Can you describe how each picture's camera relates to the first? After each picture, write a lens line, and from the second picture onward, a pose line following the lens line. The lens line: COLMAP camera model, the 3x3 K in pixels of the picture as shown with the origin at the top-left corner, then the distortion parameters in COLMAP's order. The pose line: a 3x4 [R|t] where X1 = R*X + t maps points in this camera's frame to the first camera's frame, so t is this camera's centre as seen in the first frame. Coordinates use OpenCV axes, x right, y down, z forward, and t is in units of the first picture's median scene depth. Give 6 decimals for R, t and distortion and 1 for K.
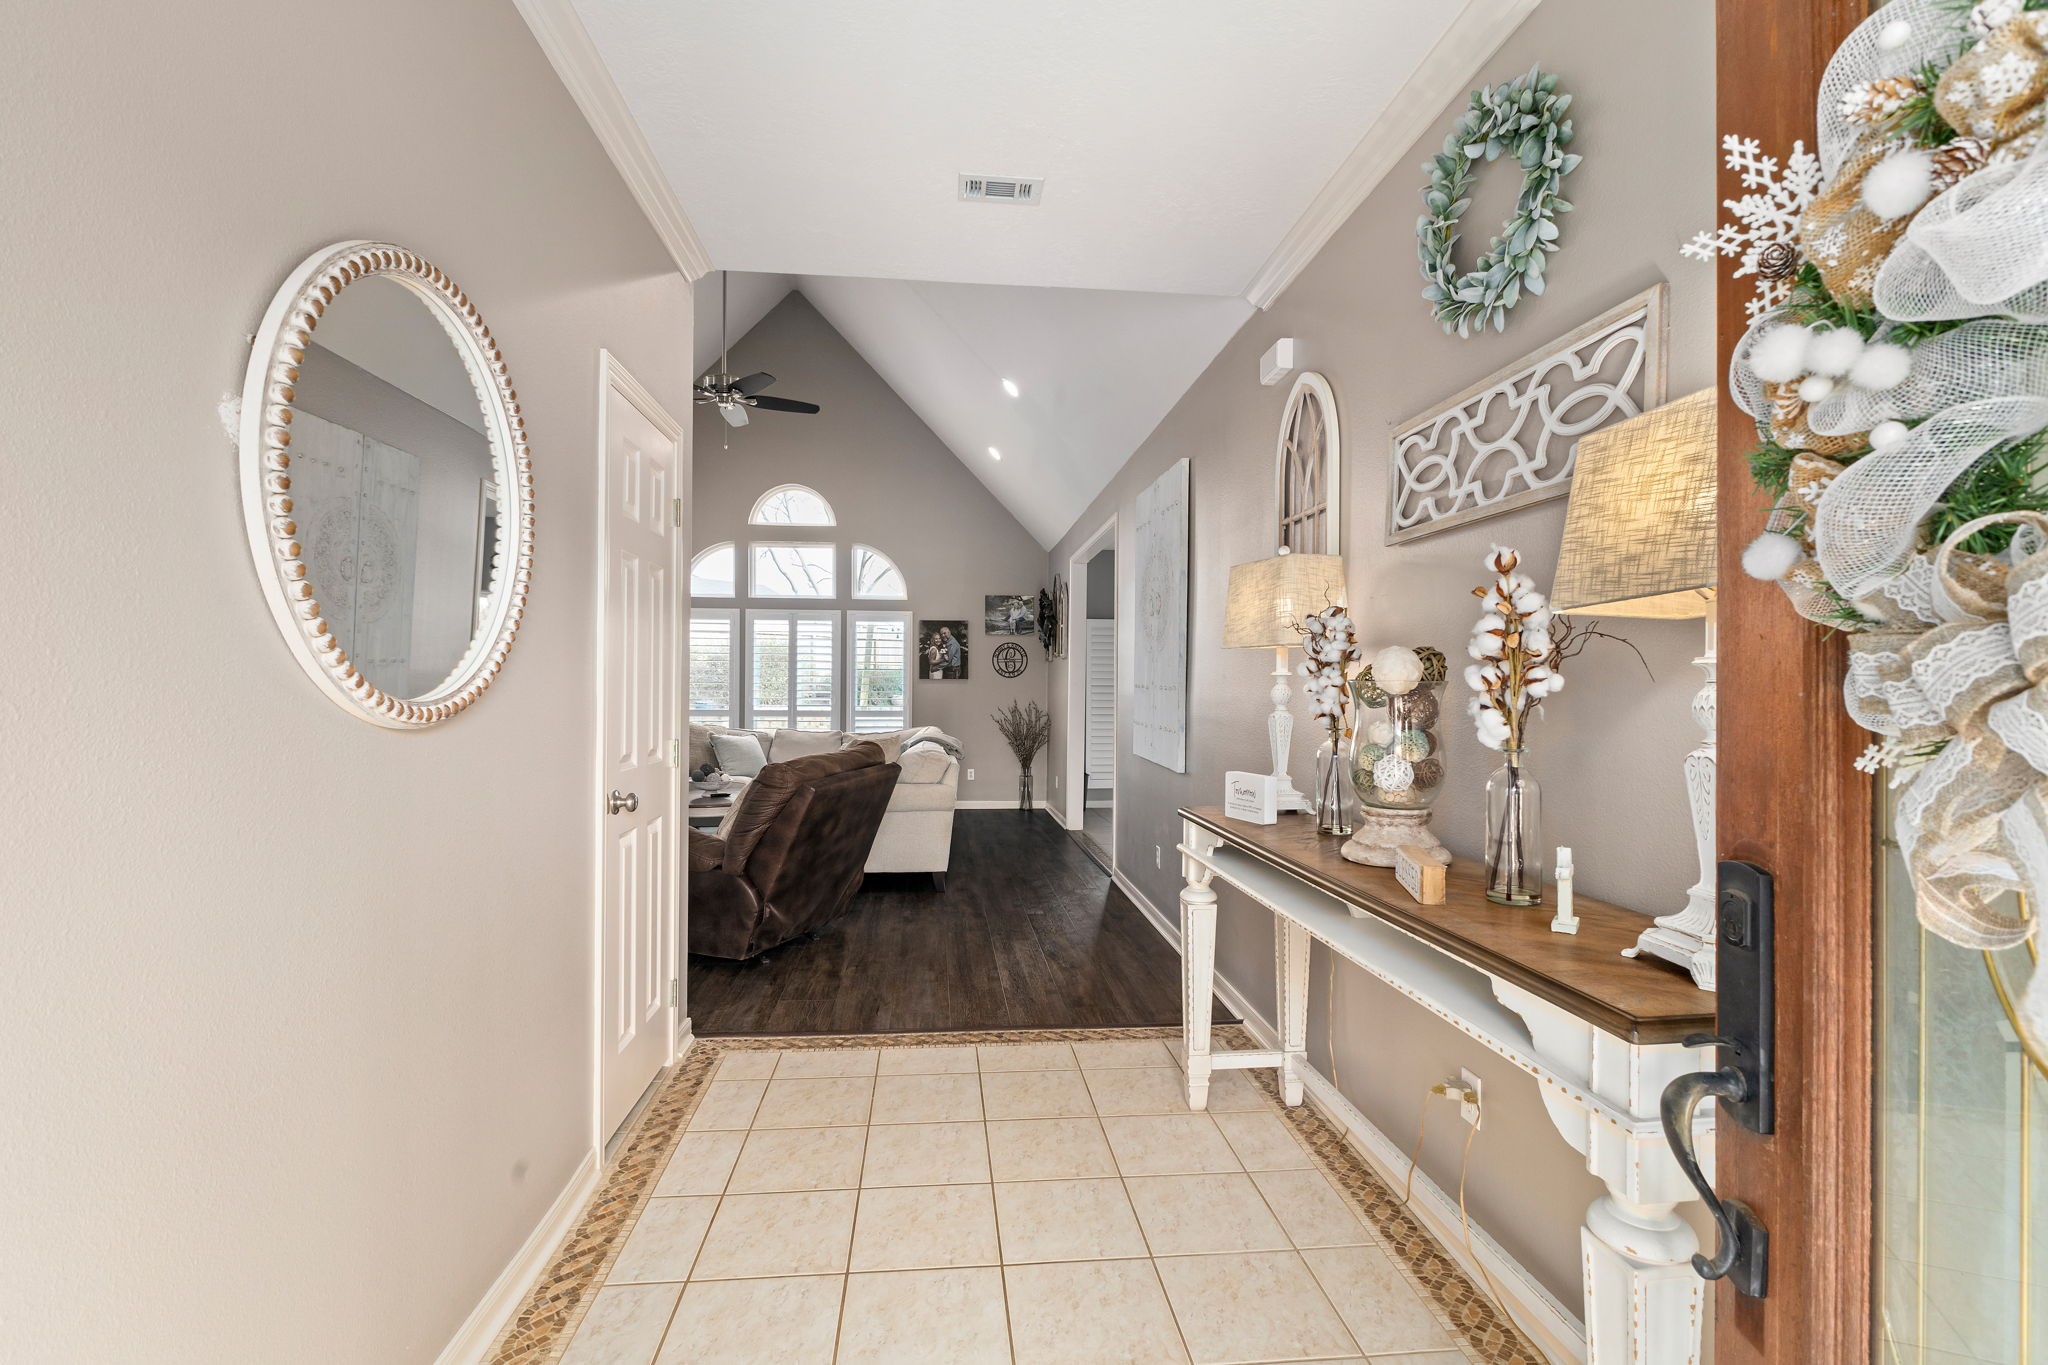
lens RADIAL K [[919.3, 0, 1016.0], [0, 919.3, 684.8], [0, 0, 1]] dist [0.003264, -0.002291]
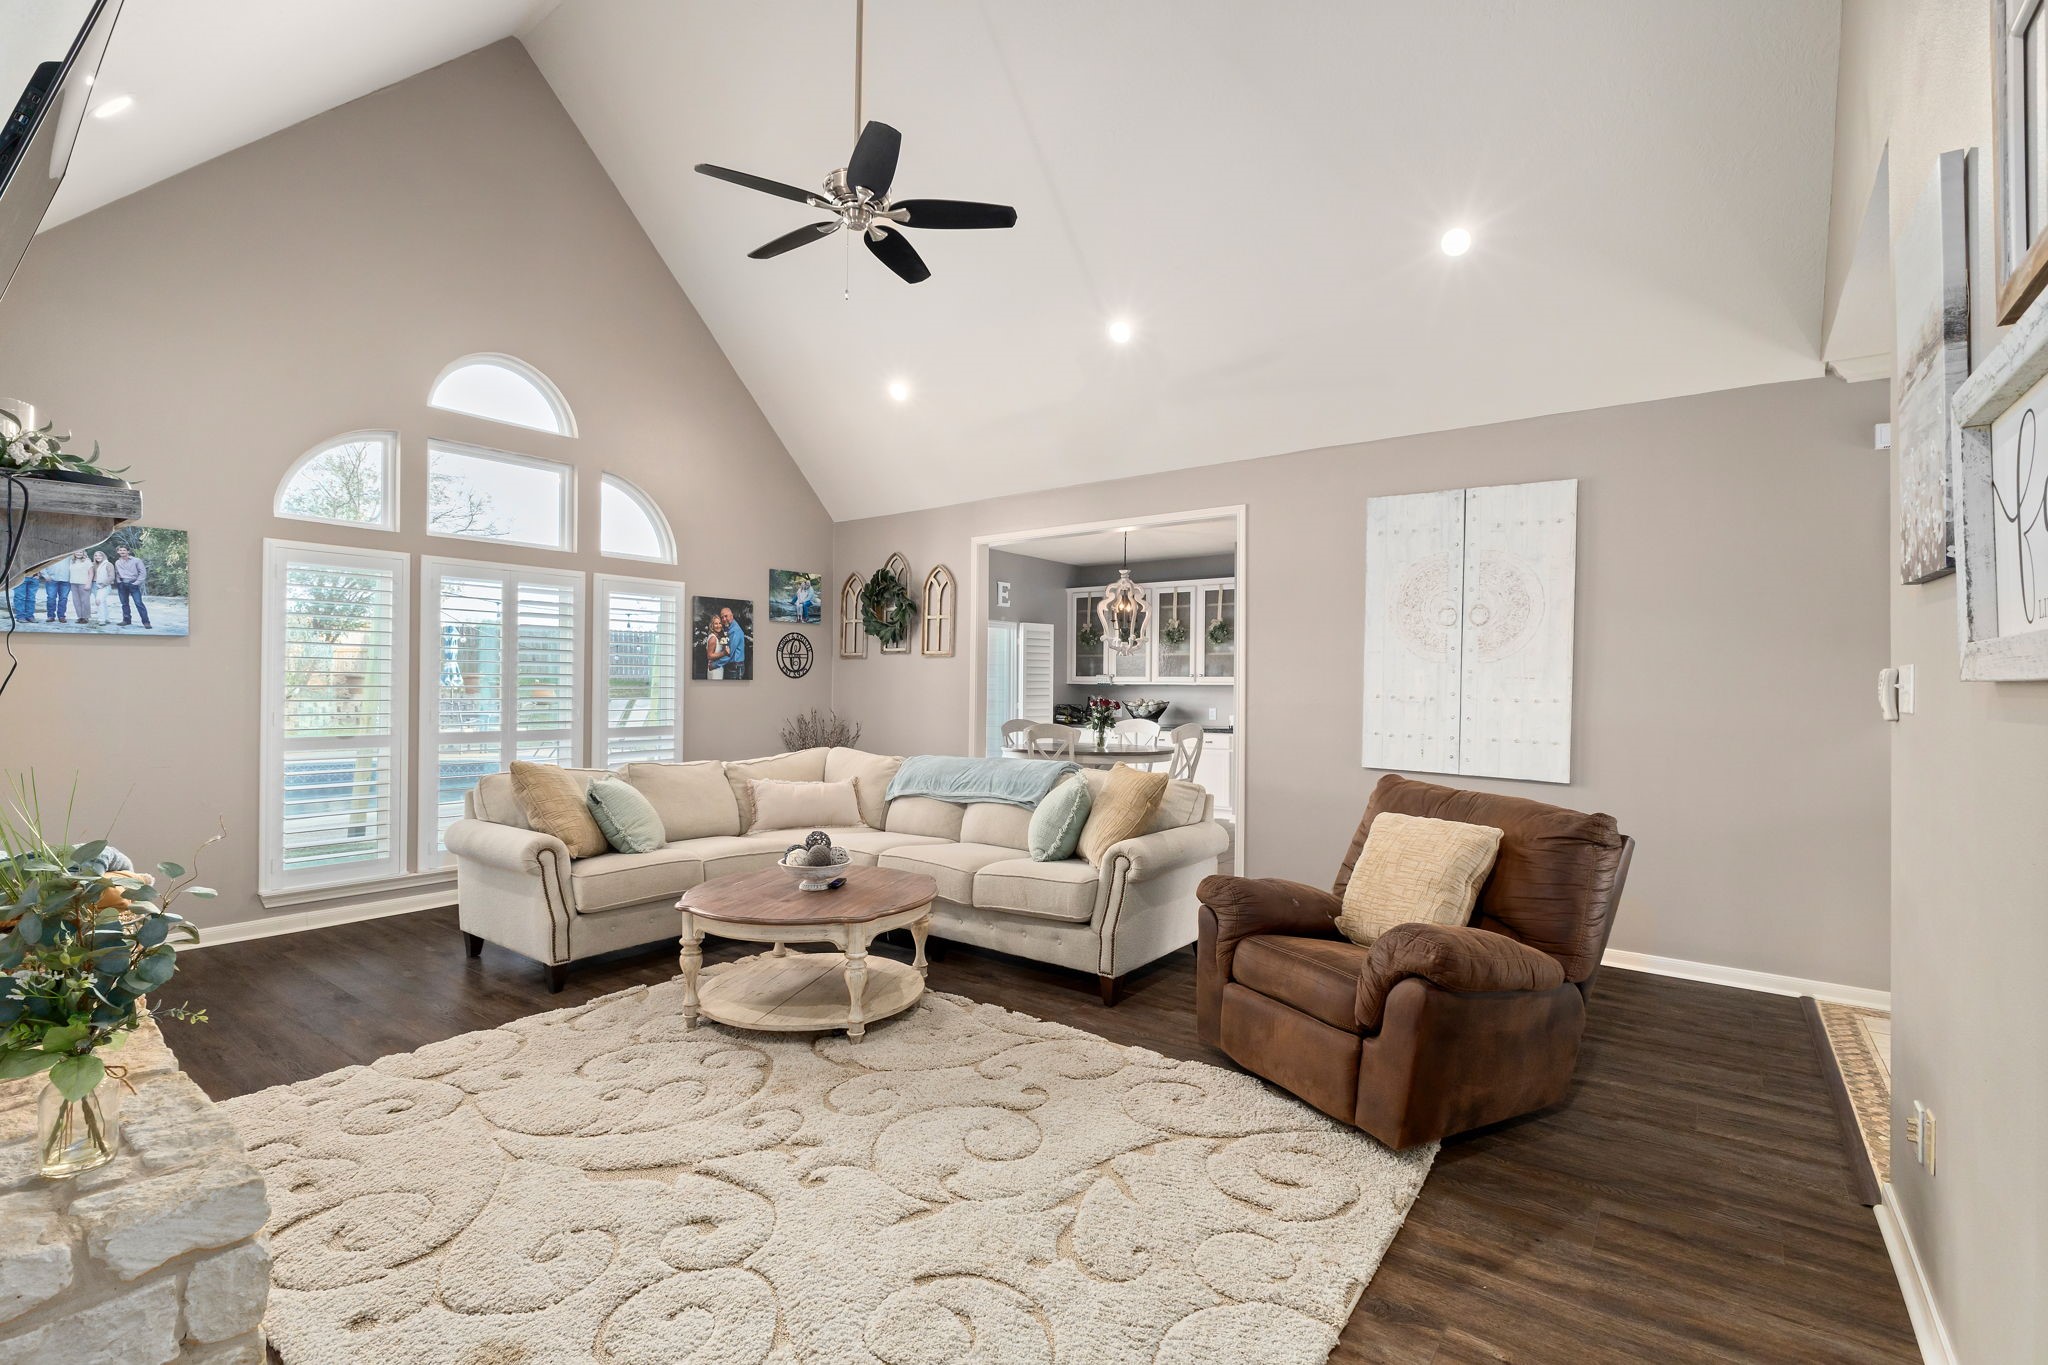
lens RADIAL K [[919.3, 0, 997.6], [0, 919.3, 676.0], [0, 0, 1]] dist [0.003264, -0.002291]
pose [[0.682085, 0.006522, 0.731243, -0.459240], [-0.003025, 0.999977, -0.006098, -0.005559], [-0.731266, 0.001947, 0.682089, 0.351908]]
